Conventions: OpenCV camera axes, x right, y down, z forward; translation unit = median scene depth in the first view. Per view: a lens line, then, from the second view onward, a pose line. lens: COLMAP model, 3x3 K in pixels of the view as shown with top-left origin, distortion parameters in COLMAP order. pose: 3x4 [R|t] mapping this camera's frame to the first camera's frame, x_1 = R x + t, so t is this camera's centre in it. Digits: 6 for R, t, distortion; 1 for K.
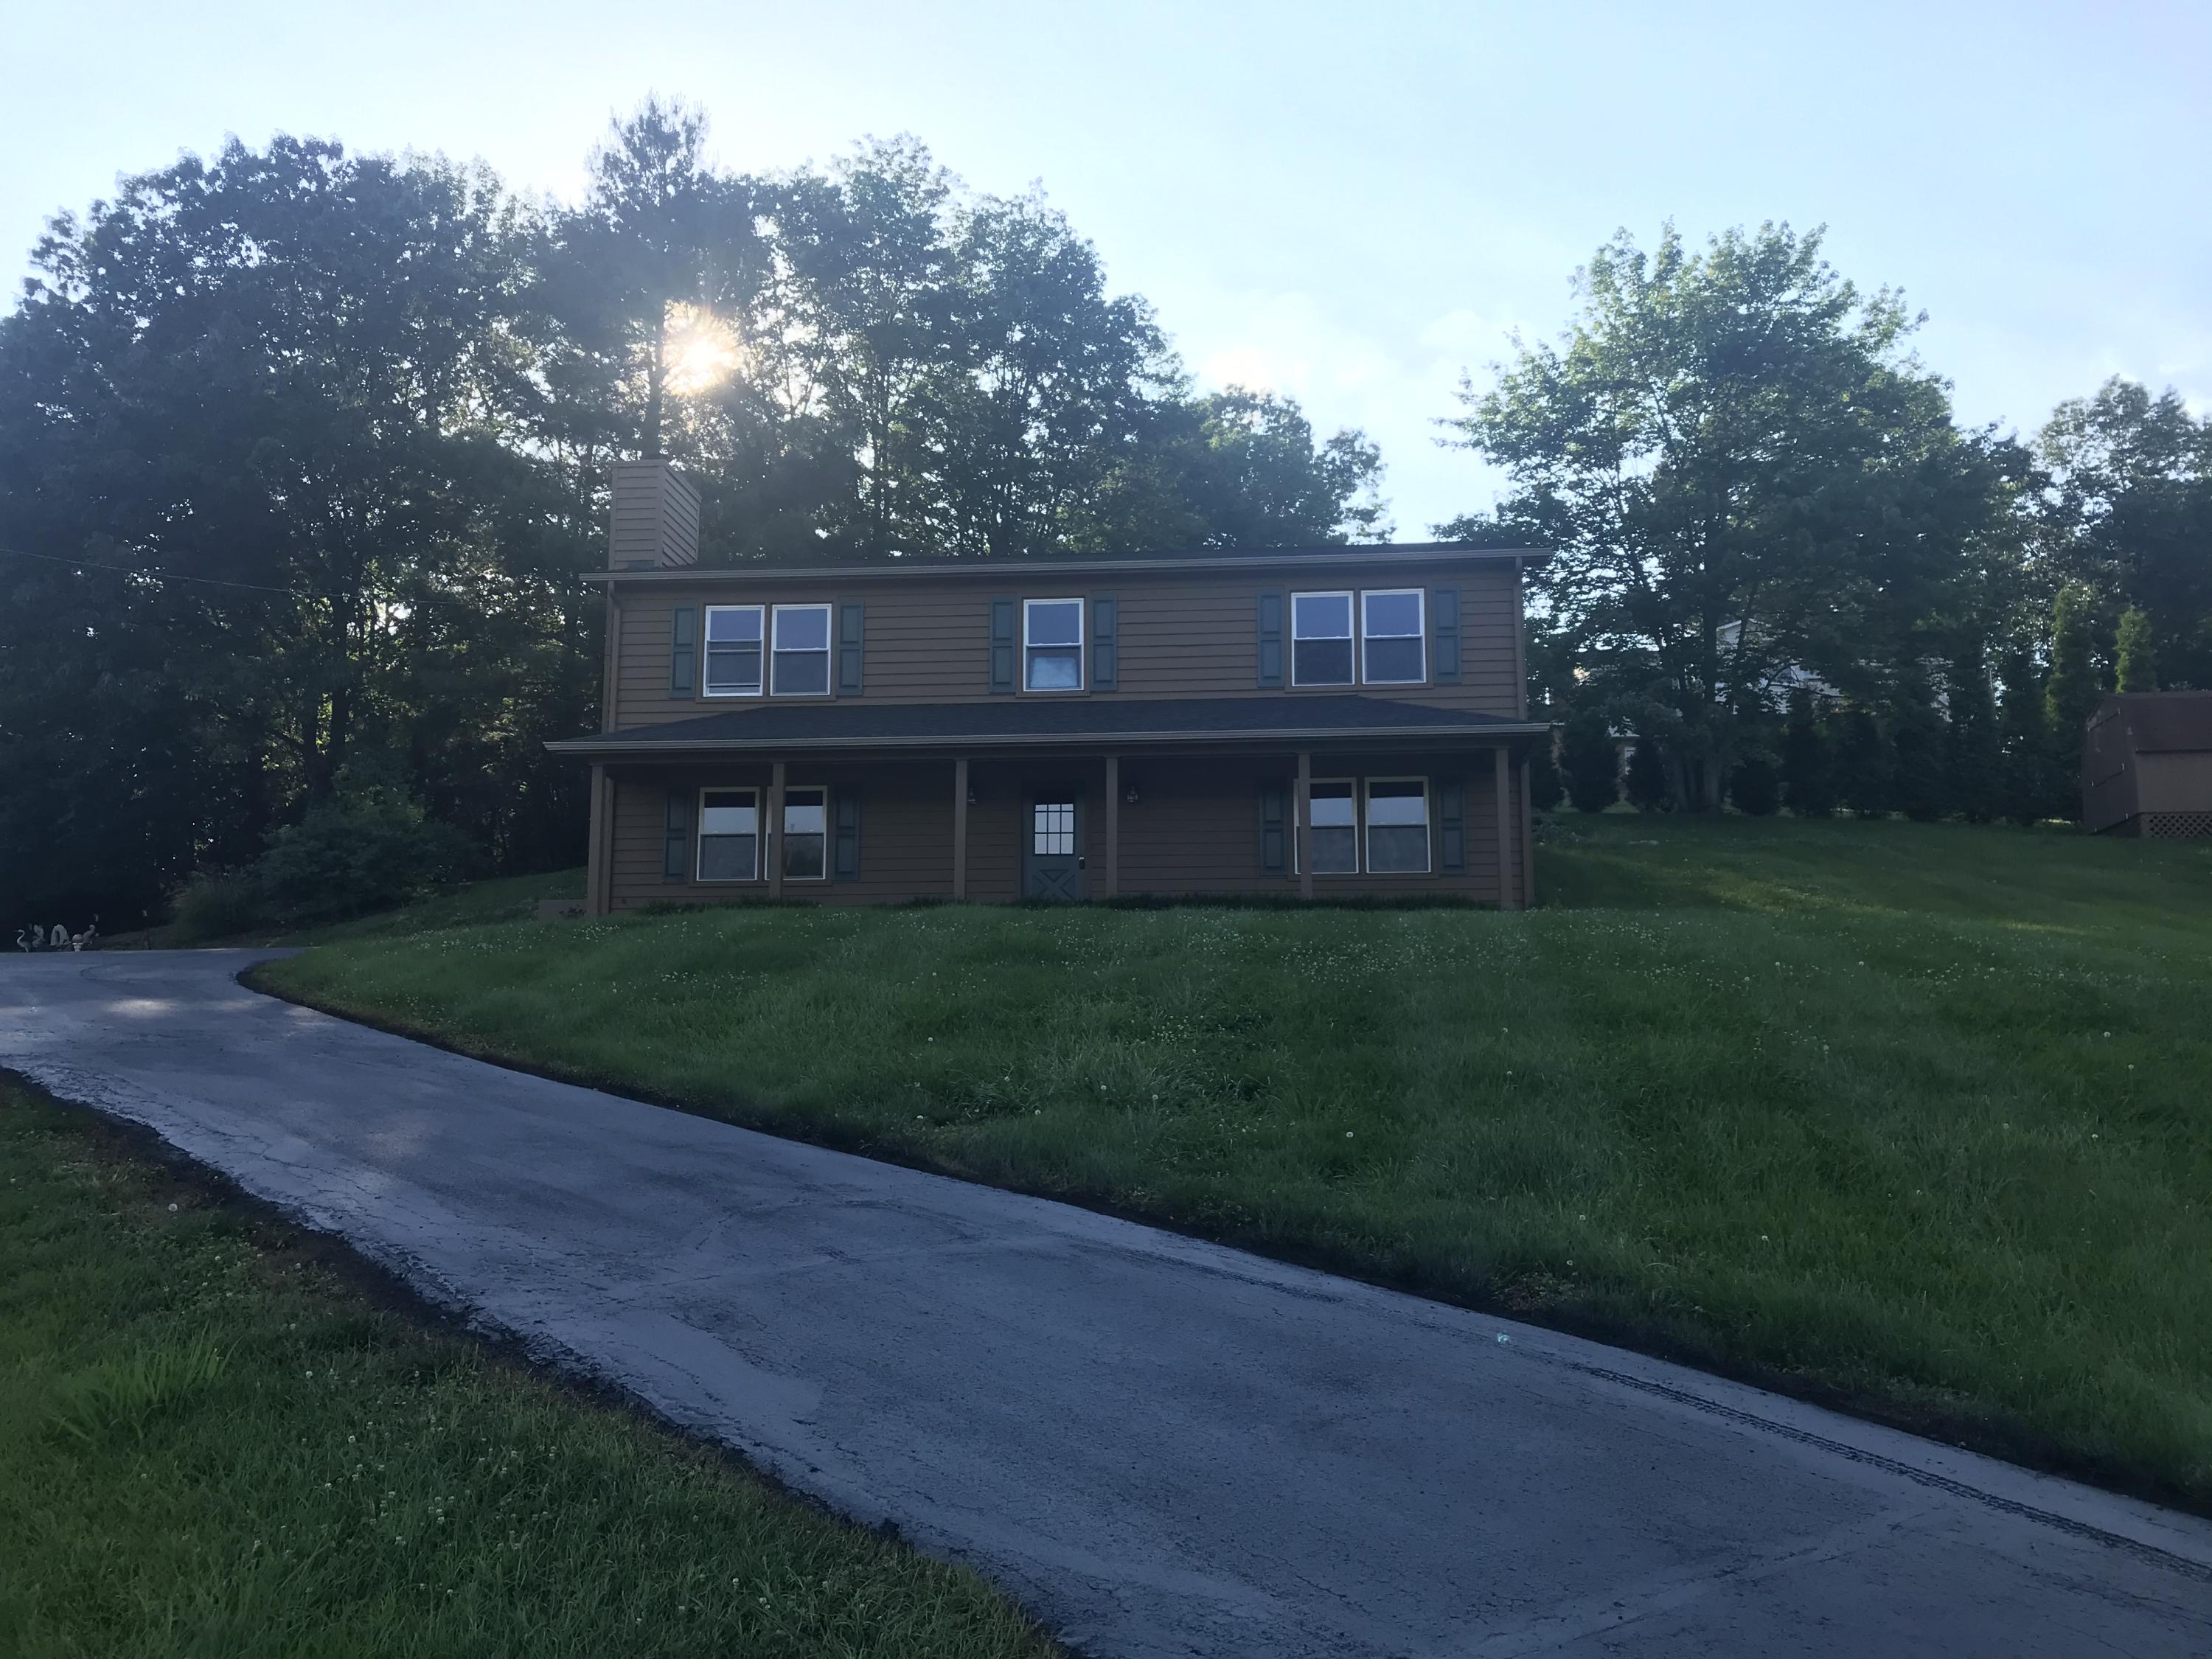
lens RADIAL K [[1859.2, 0, 1165.5], [0, 1859.2, 753.9], [0, 0, 1]] dist [0.047851, -0.030084]
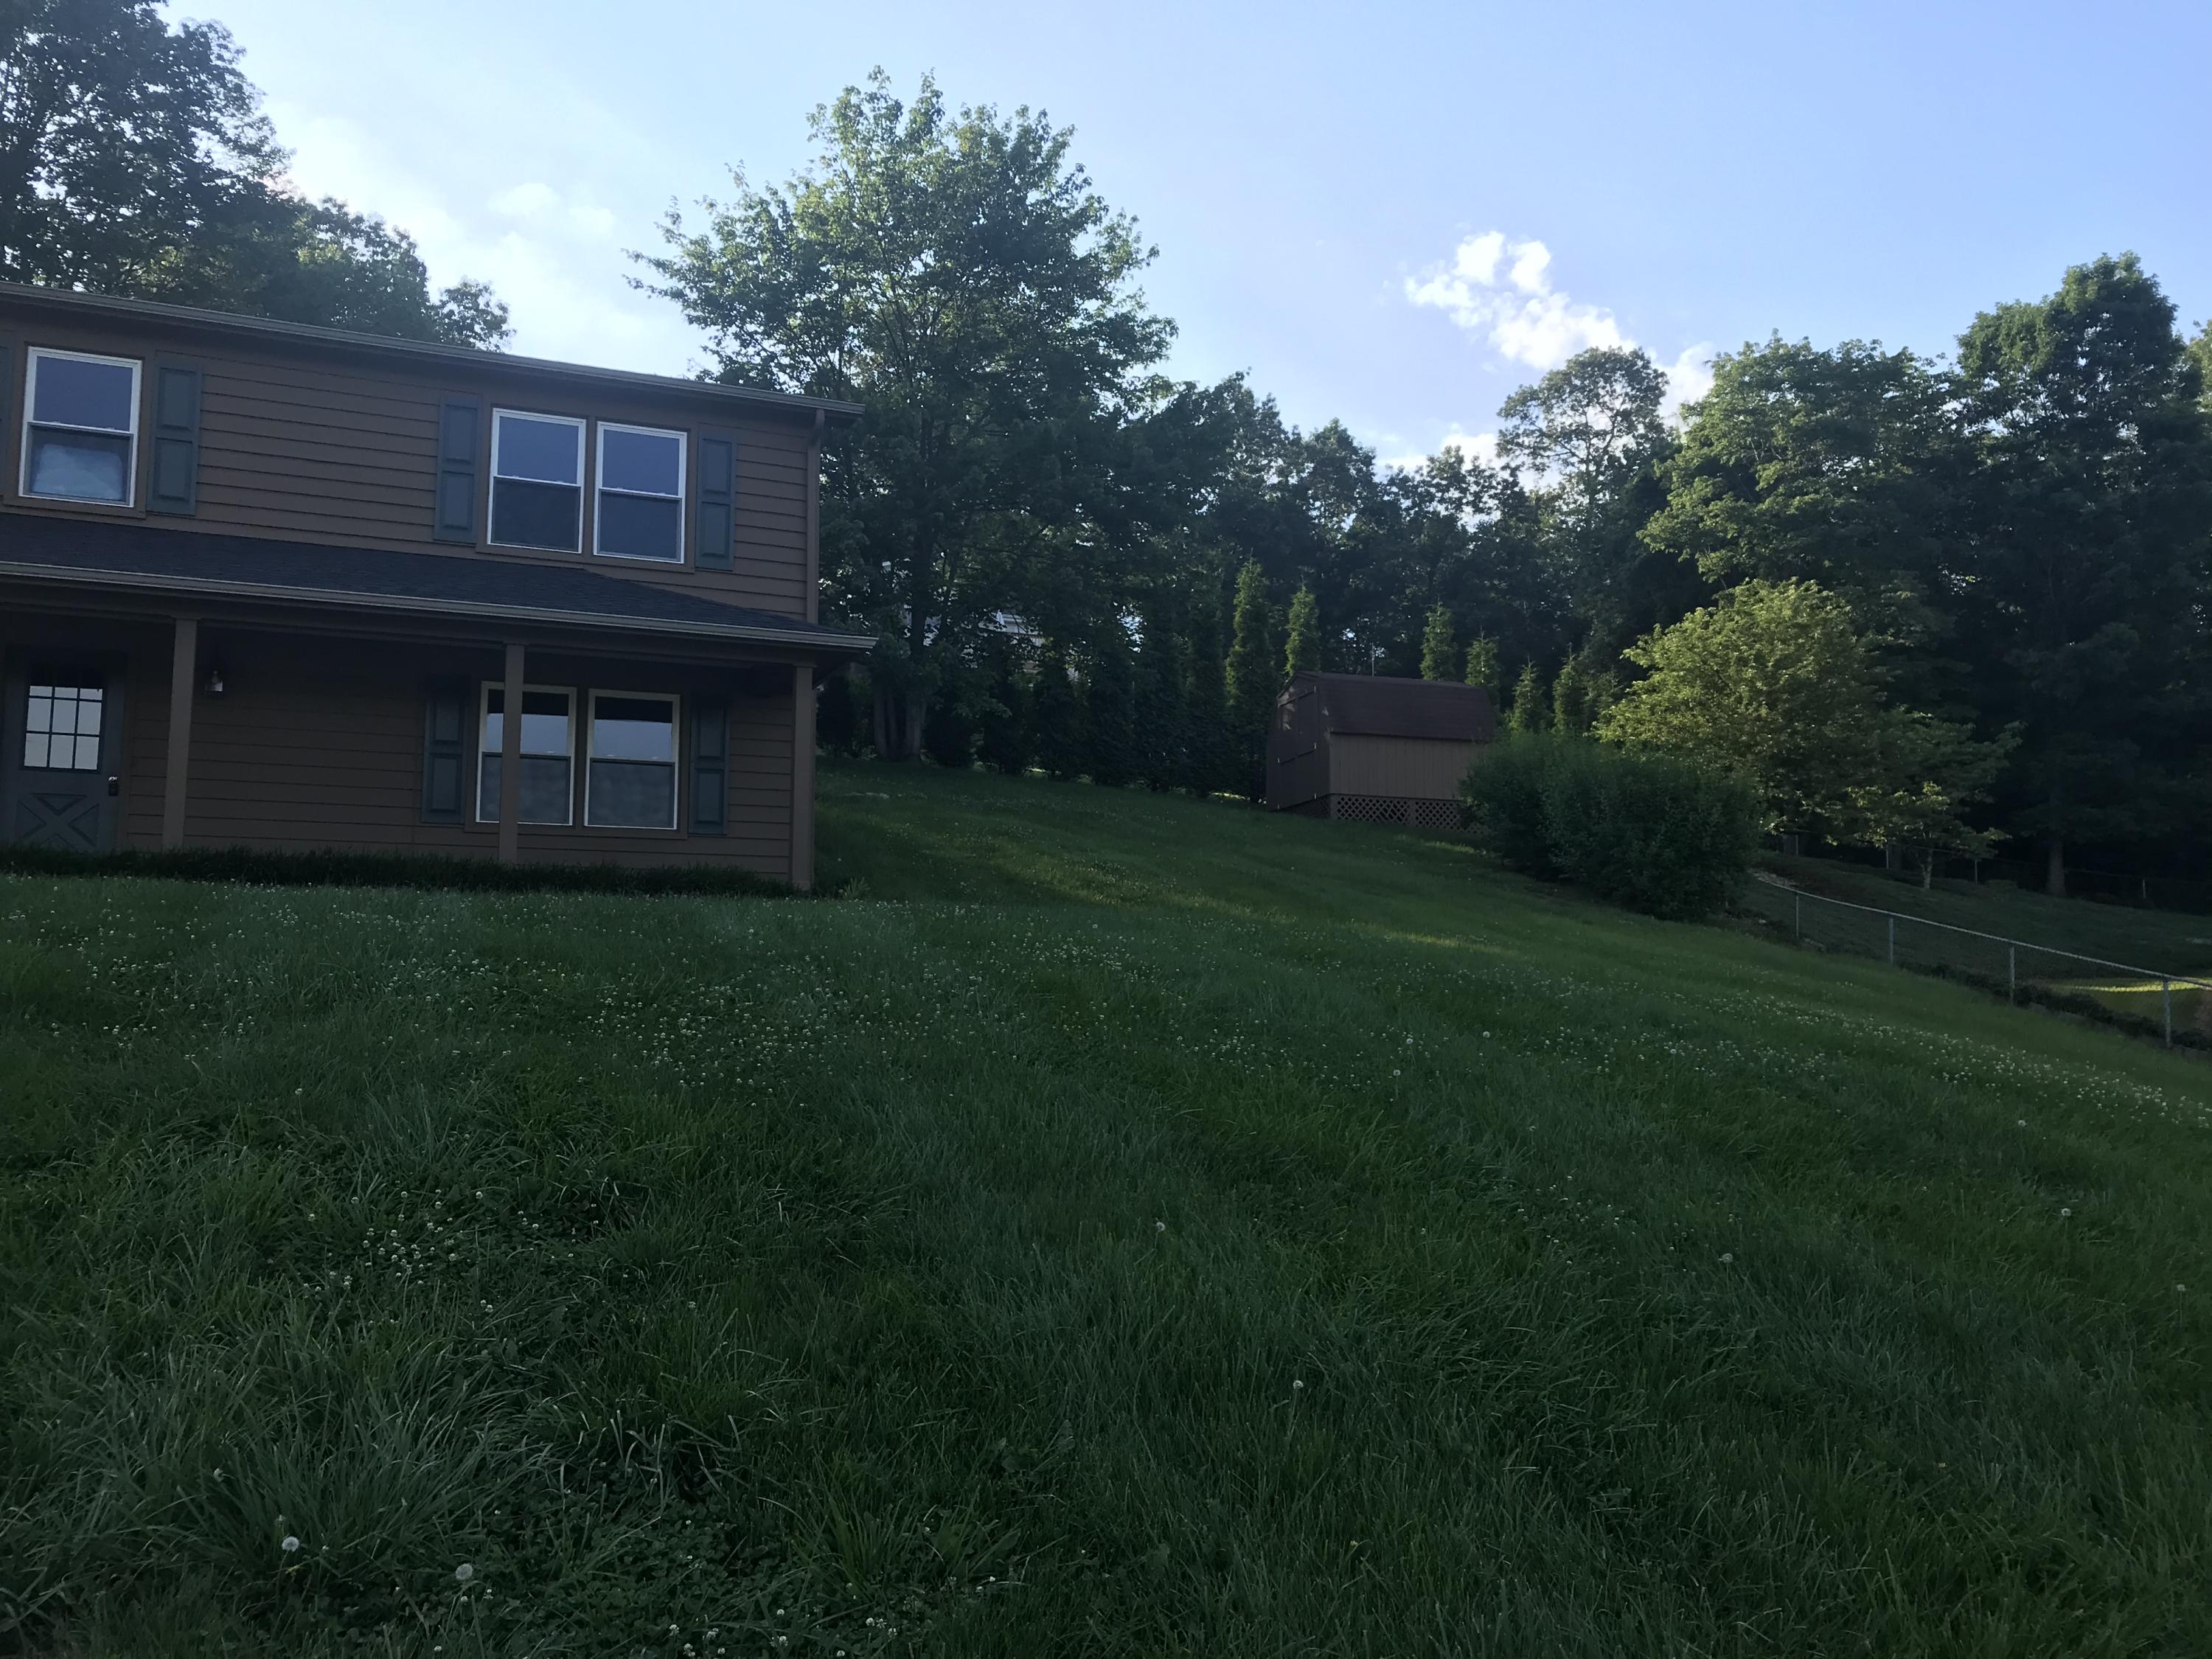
lens RADIAL K [[1859.2, 0, 1133.0], [0, 1859.2, 787.6], [0, 0, 1]] dist [0.047851, -0.030084]
pose [[0.888713, 0.063336, 0.454068, -0.017887], [-0.087552, 0.995630, 0.032482, 0.005936], [-0.450027, -0.068621, 0.890375, 0.189377]]
